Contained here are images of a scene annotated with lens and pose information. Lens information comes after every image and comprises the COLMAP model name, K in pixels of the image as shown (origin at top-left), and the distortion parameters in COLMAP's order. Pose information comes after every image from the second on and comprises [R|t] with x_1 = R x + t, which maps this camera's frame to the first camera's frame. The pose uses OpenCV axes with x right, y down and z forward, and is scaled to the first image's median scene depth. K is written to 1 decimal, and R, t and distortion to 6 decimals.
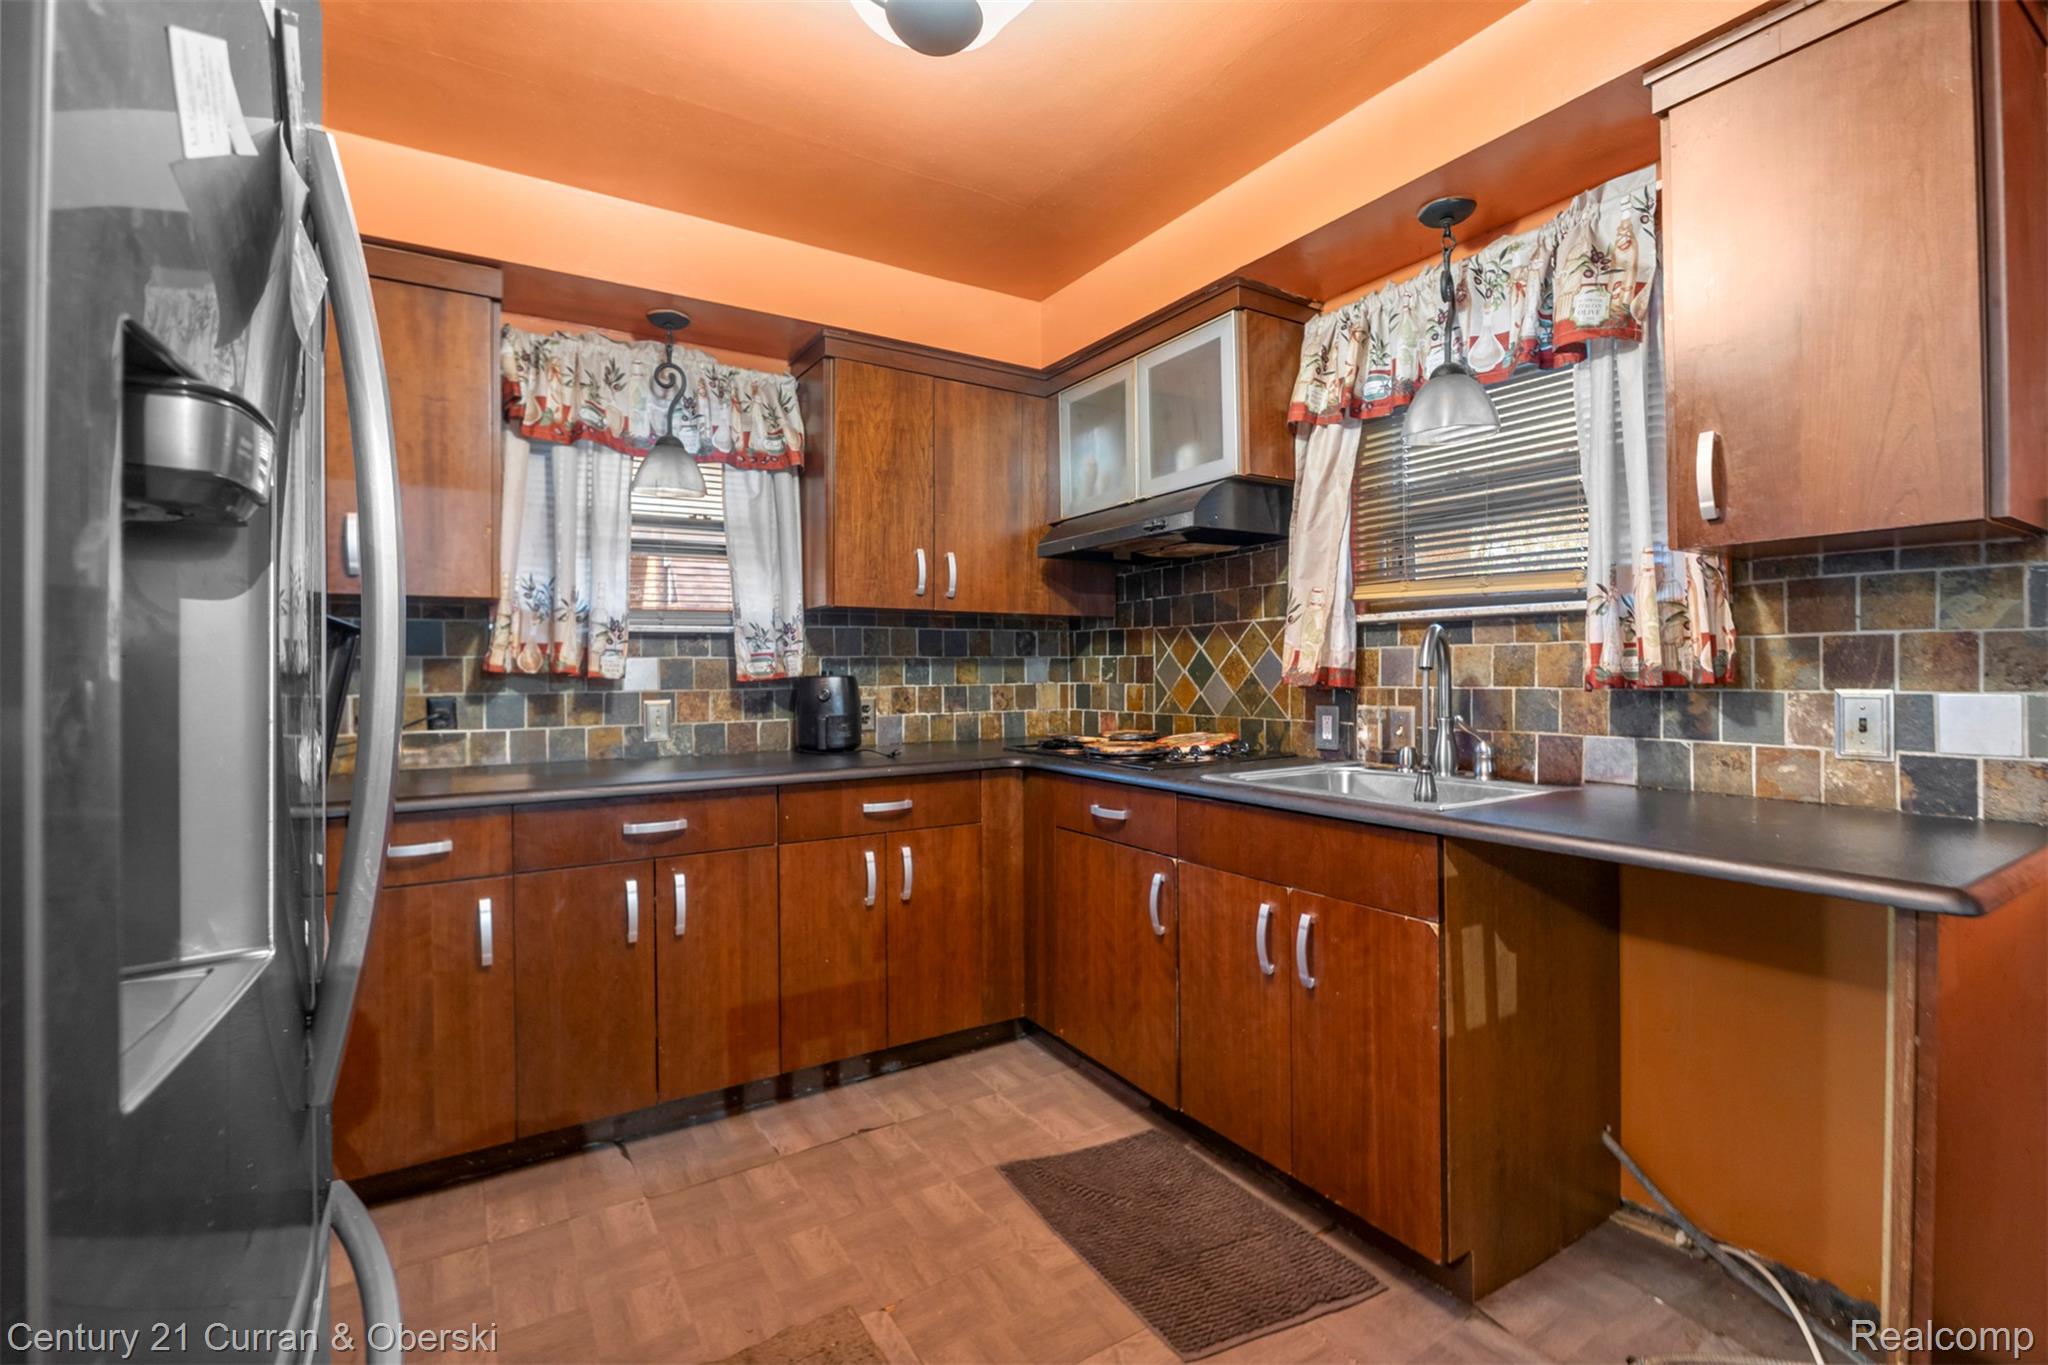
lens RADIAL K [[896.7, 0, 1023.4], [0, 896.7, 664.5], [0, 0, 1]] dist [-0.003050, 0.000180]
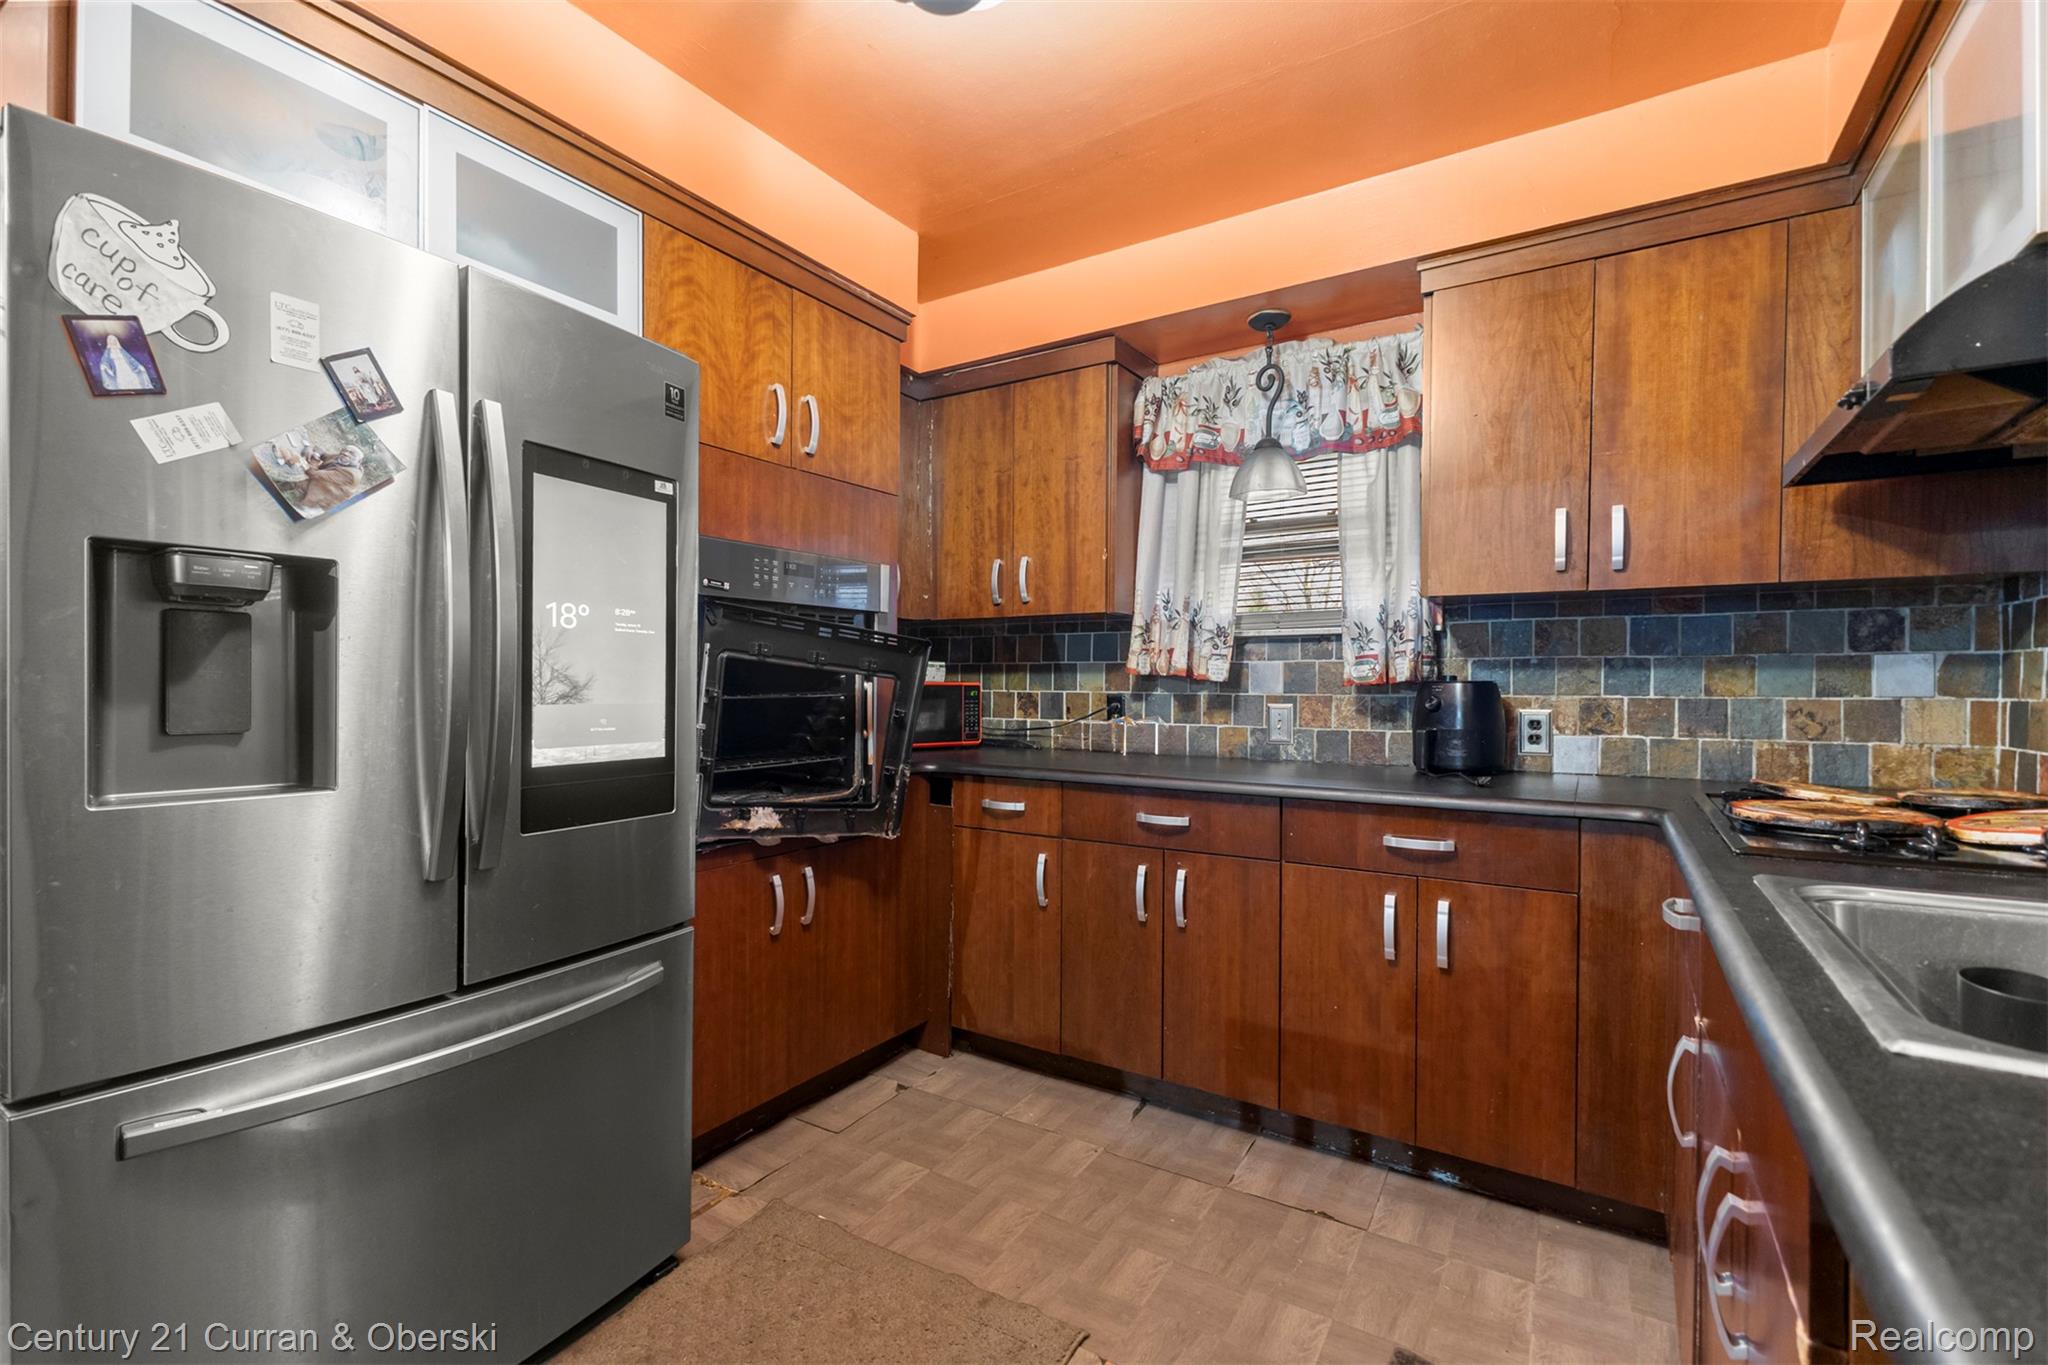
lens RADIAL K [[895.1, 0, 1031.5], [0, 895.1, 685.9], [0, 0, 1]] dist [0.003087, 0.000509]
pose [[0.436512, 0.011911, -0.899620, 0.395632], [-0.000476, 0.999915, 0.013008, 0.007727], [0.899698, -0.005250, 0.436481, 0.331355]]
